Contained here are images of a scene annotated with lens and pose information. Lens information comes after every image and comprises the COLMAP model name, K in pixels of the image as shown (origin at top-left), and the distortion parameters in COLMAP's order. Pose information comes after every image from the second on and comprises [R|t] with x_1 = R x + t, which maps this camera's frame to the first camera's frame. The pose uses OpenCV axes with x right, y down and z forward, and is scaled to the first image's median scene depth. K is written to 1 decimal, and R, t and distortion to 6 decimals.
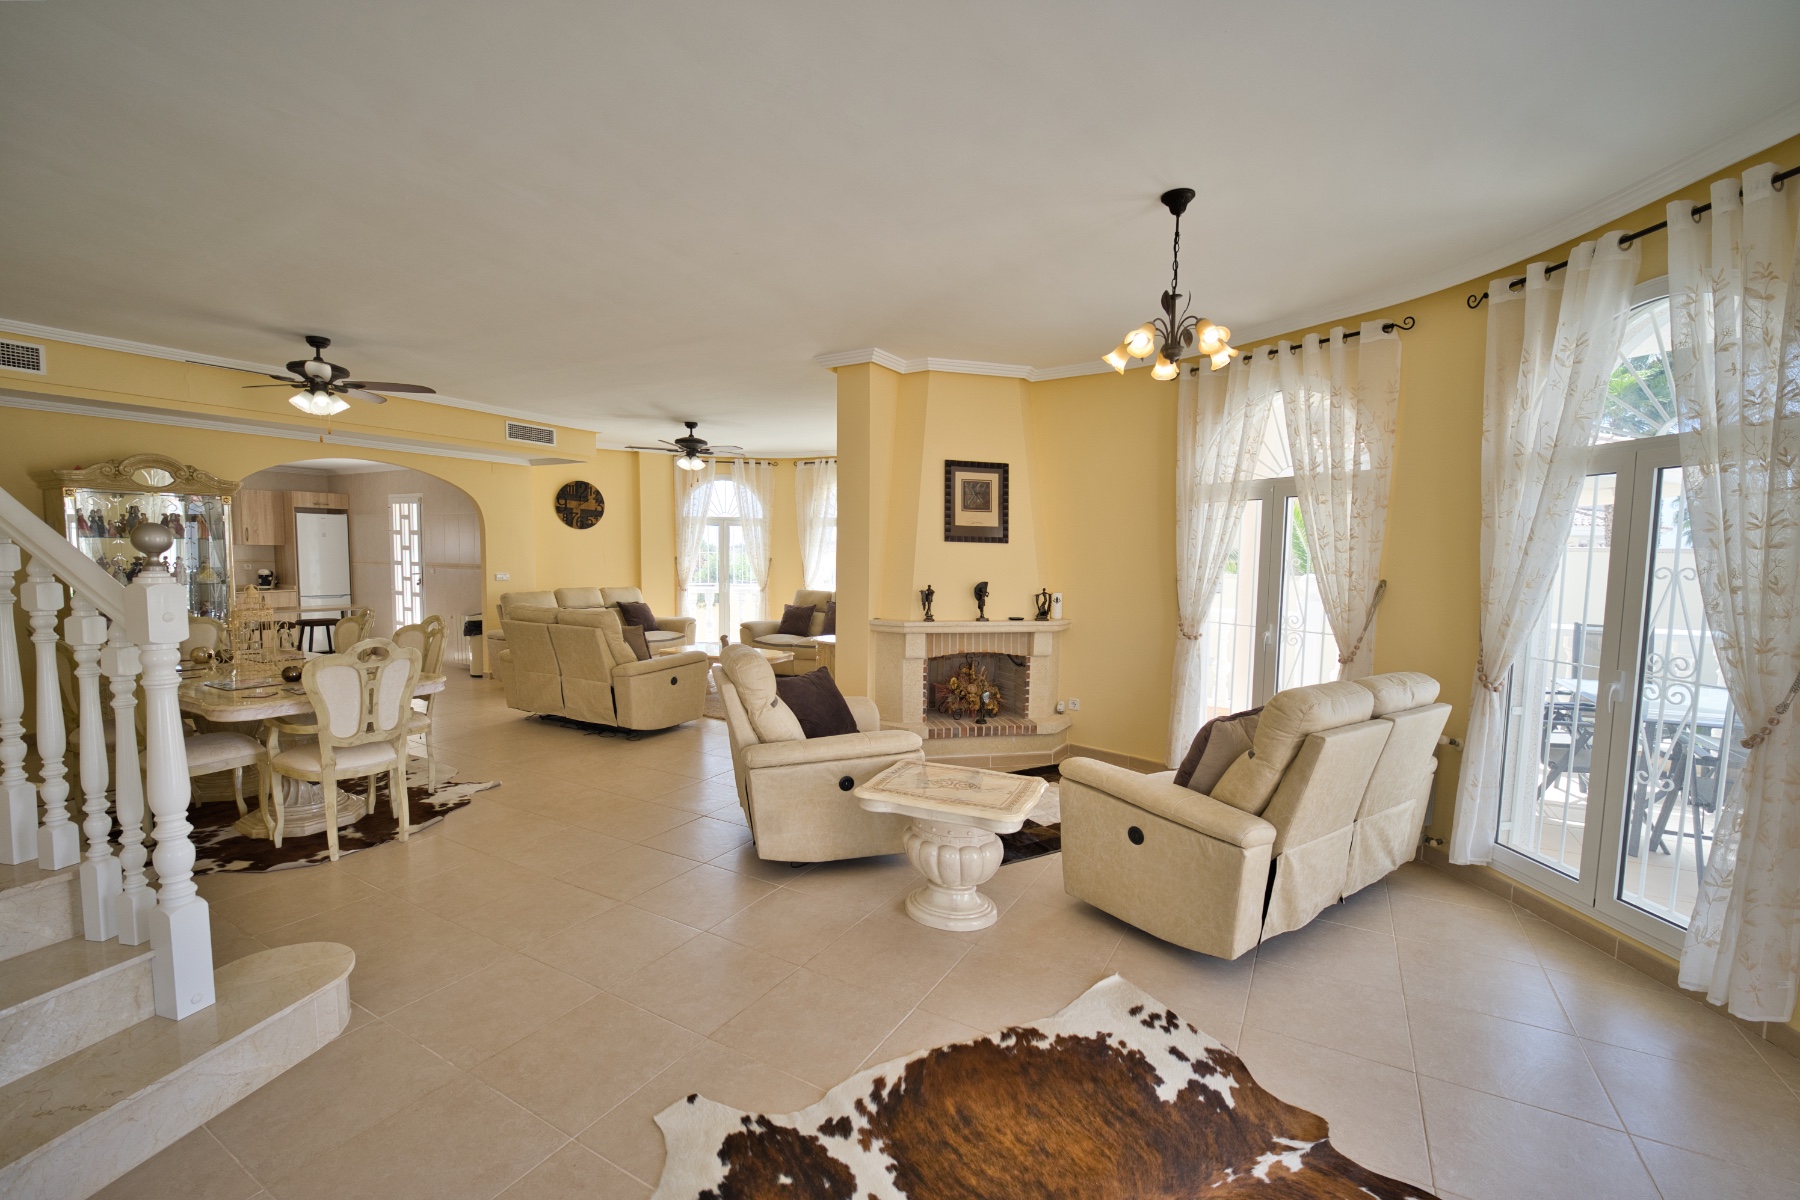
lens RADIAL K [[734.9, 0, 901.8], [0, 734.9, 605.4], [0, 0, 1]] dist [0.011839, -0.019759]
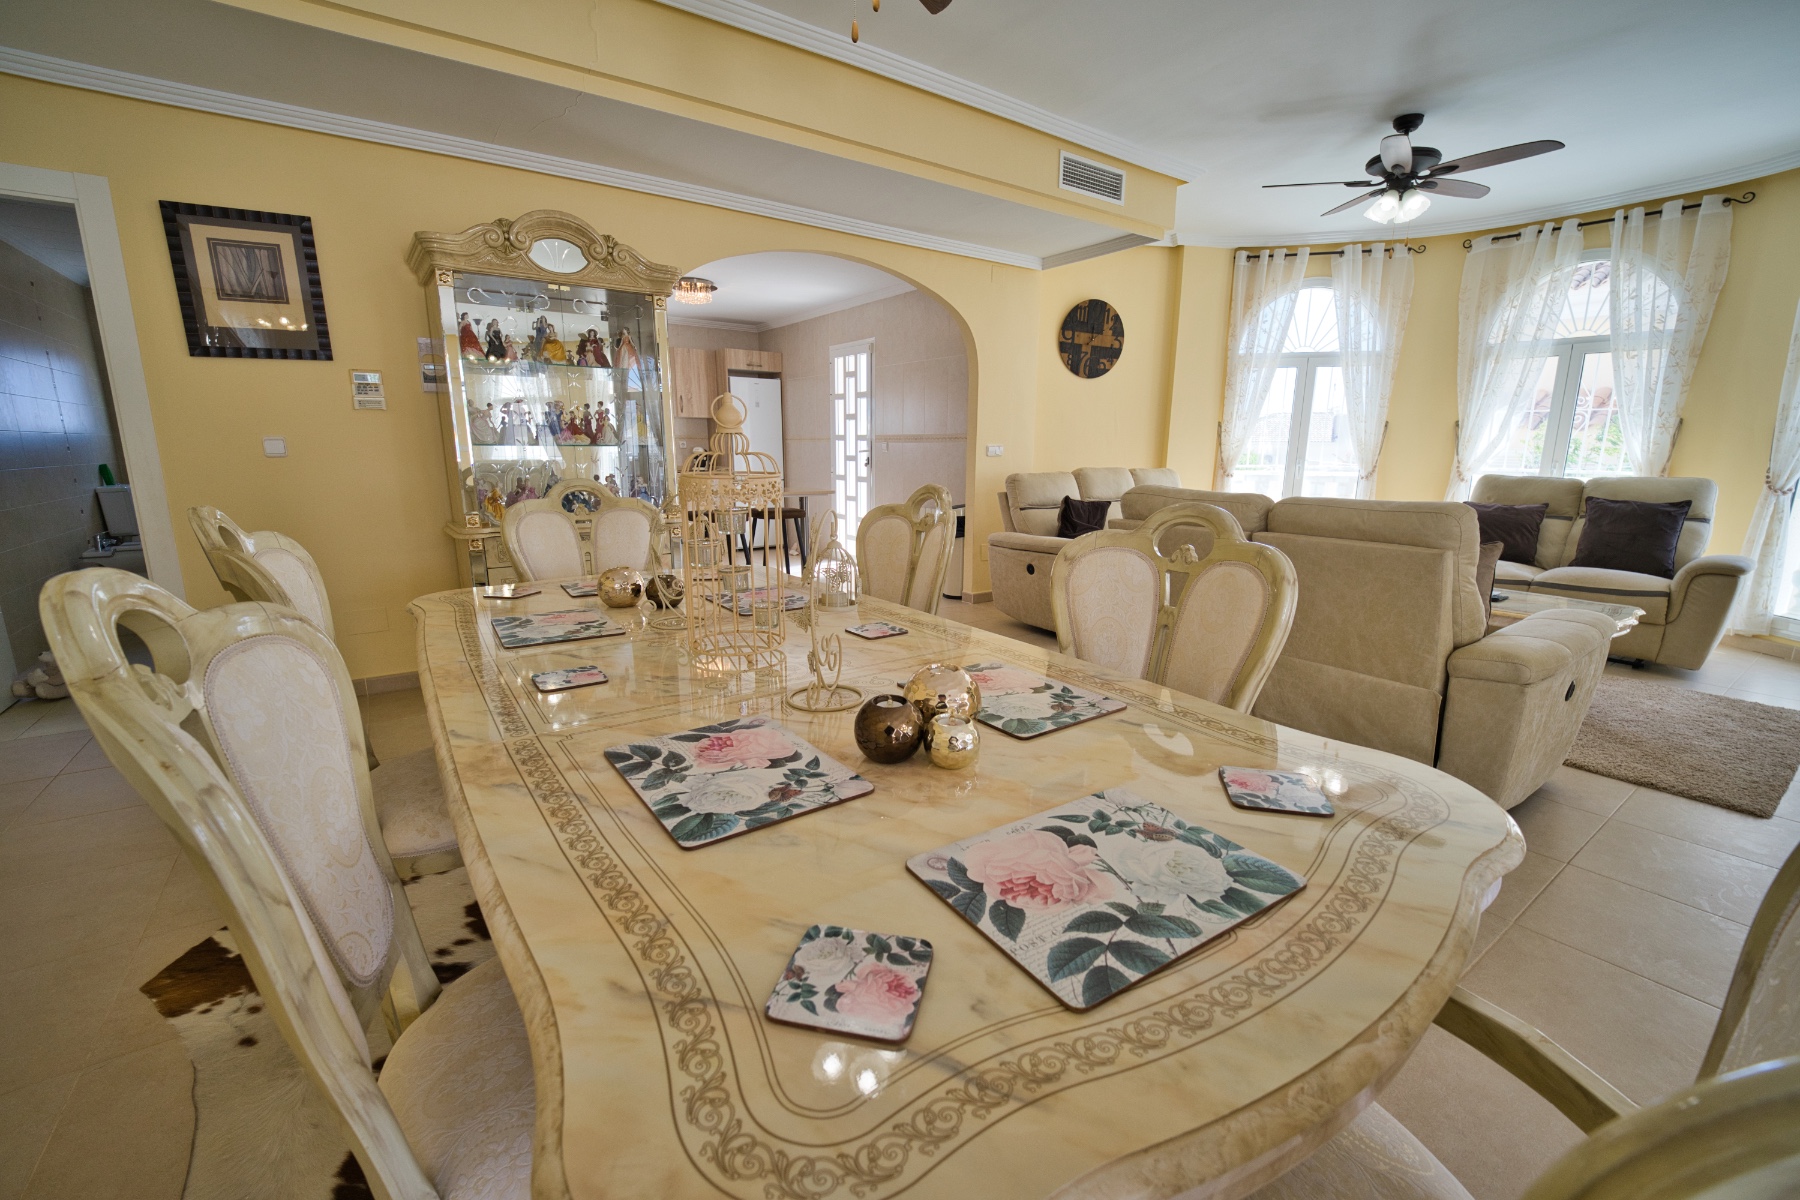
lens RADIAL K [[736.6, 0, 907.1], [0, 736.6, 611.9], [0, 0, 1]] dist [0.001235, -0.010273]
pose [[0.908130, 0.080858, -0.410807, -0.308200], [-0.021888, 0.989002, 0.146277, 0.008755], [0.418116, -0.123847, 0.899911, 0.333251]]
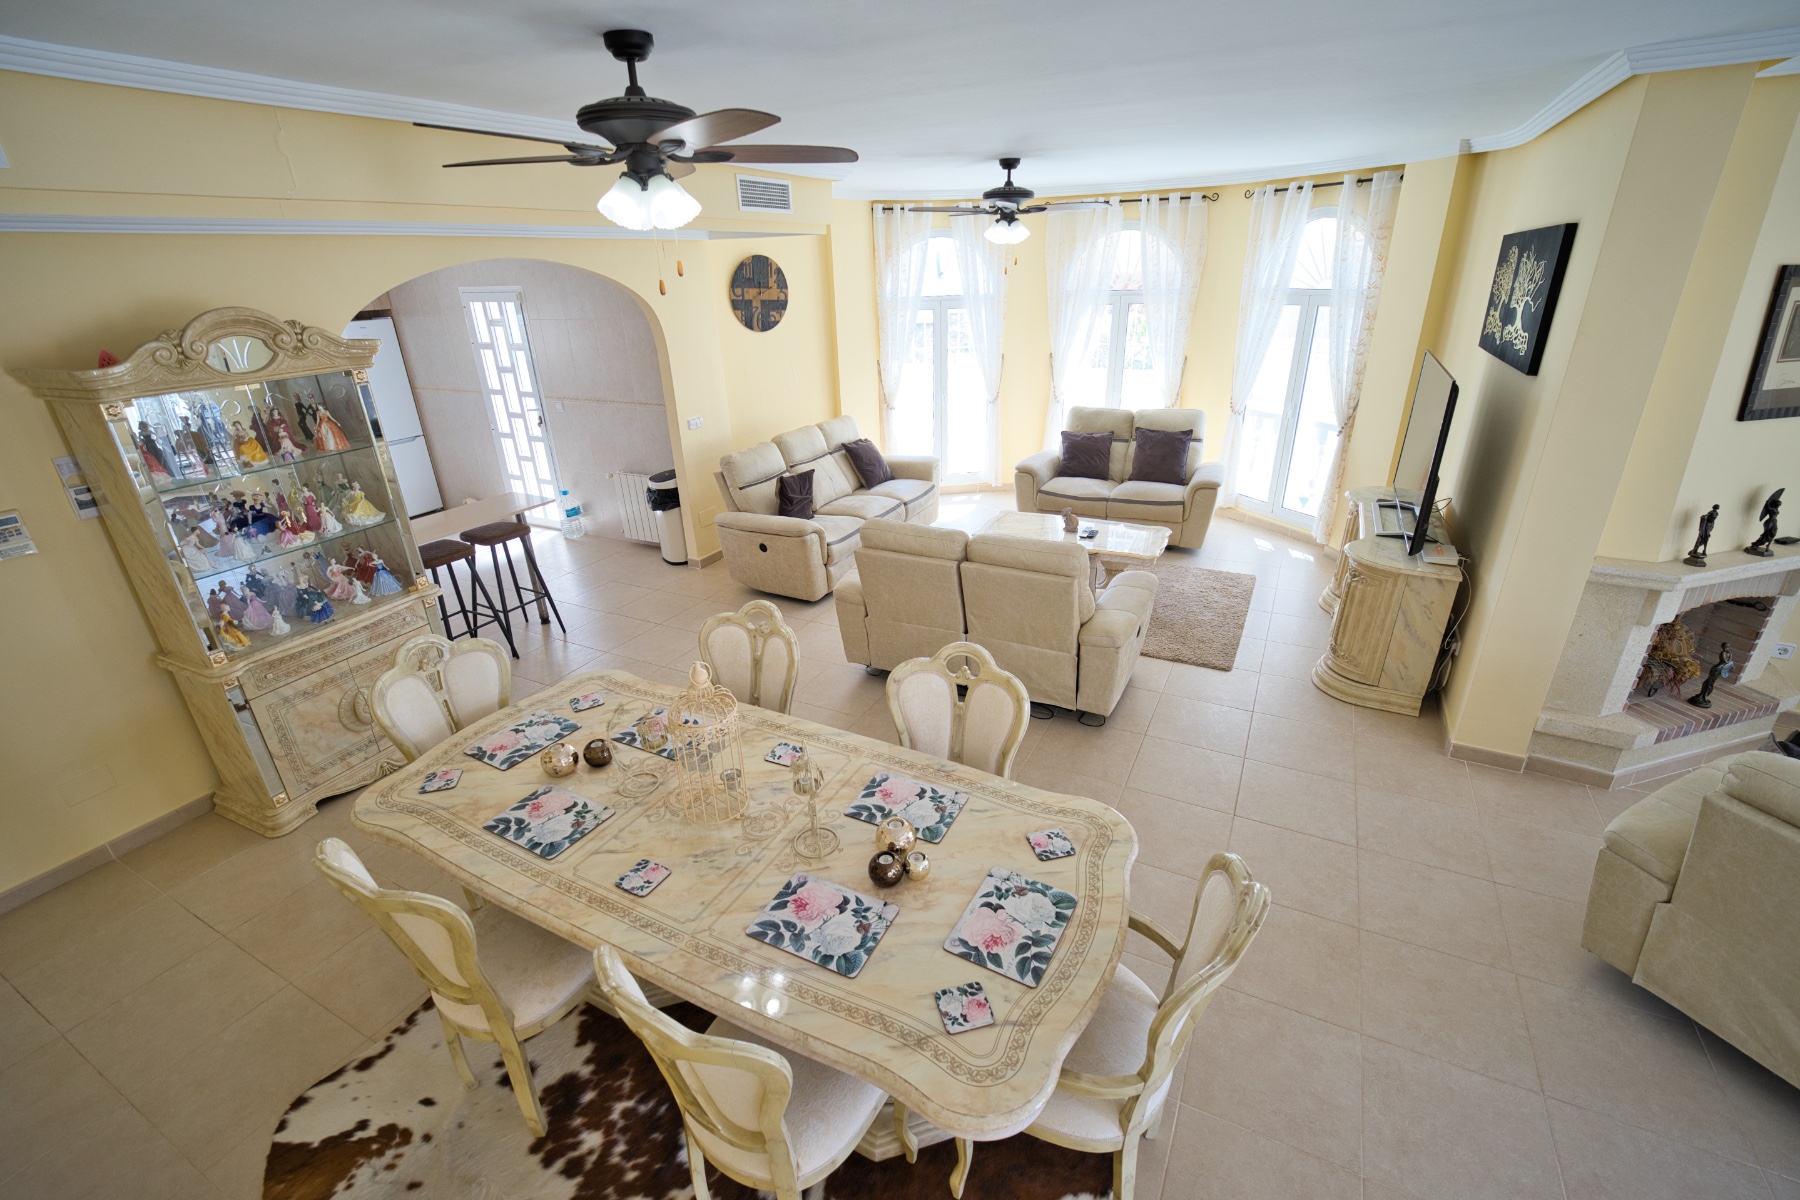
lens RADIAL K [[766.5, 0, 897.1], [0, 766.5, 607.0], [0, 0, 1]] dist [0.013340, -0.017052]
pose [[0.998377, -0.053910, 0.018375, -0.349318], [0.044459, 0.939298, 0.340211, -0.103752], [-0.035600, -0.338842, 0.940170, 0.244533]]
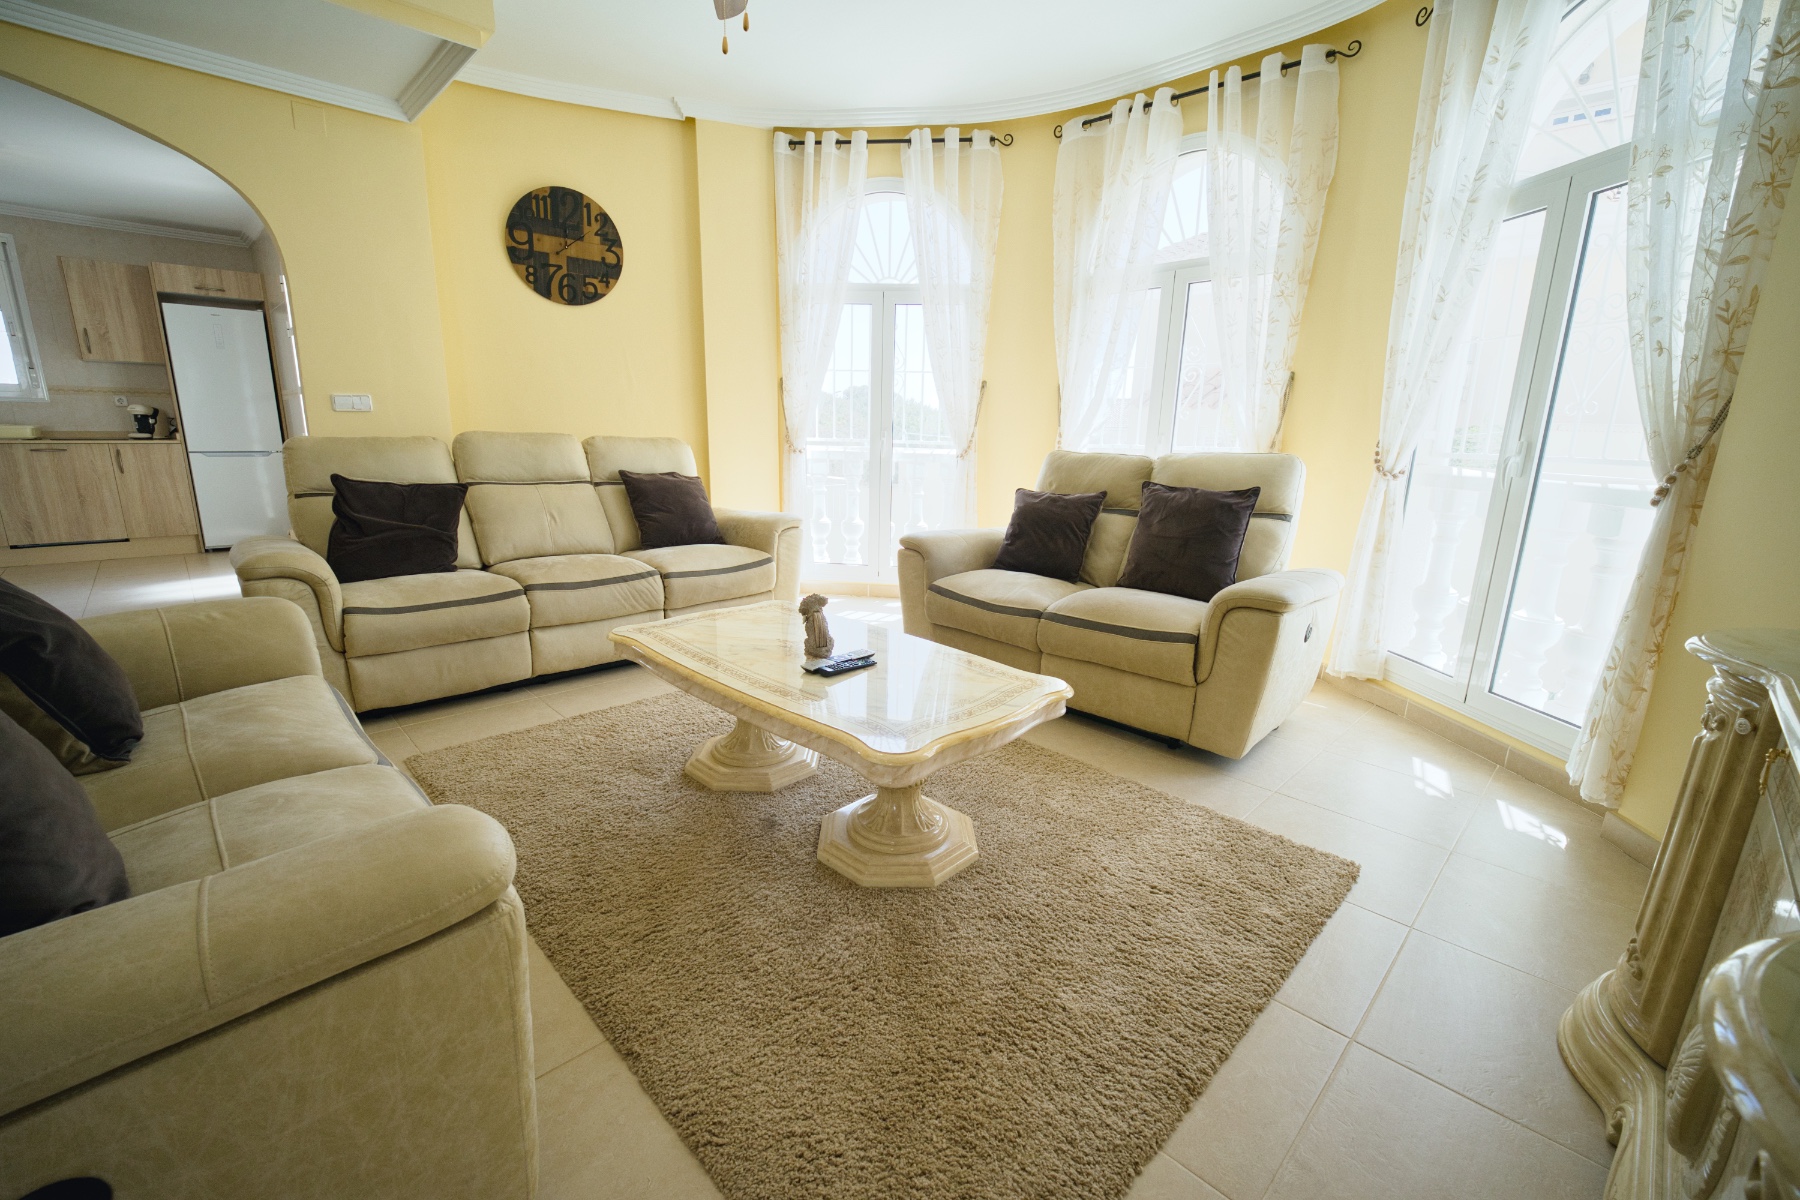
lens RADIAL K [[732.9, 0, 904.4], [0, 732.9, 610.1], [0, 0, 1]] dist [-0.003615, -0.006415]
pose [[0.963295, 0.071910, -0.258633, -0.115065], [-0.029268, 0.985844, 0.165091, -0.000046], [0.266843, -0.151462, 0.951764, 0.621262]]
